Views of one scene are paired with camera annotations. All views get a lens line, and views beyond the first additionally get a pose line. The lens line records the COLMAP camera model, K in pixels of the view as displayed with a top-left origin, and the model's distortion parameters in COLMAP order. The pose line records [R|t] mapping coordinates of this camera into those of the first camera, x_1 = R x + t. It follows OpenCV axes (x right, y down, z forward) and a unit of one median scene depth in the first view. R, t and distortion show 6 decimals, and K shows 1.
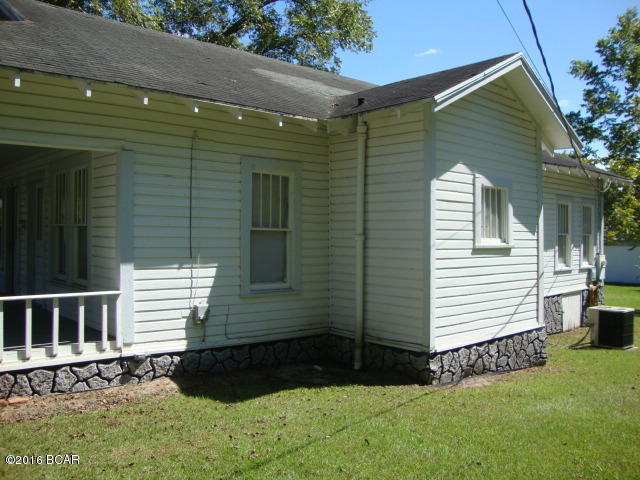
lens RADIAL K [[559.6, 0, 320.0], [0, 559.6, 240.0], [0, 0, 1]] dist [-0.185440, 0.181638]
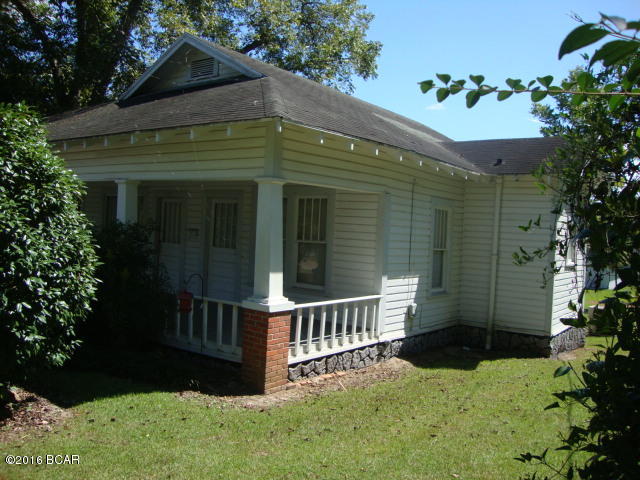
lens RADIAL K [[559.6, 0, 320.0], [0, 559.6, 240.0], [0, 0, 1]] dist [-0.185440, 0.181638]
pose [[0.977736, 0.036715, 0.206604, -0.733568], [-0.039705, 0.999158, 0.010345, -0.049435], [-0.206050, -0.018318, 0.978370, -0.314336]]
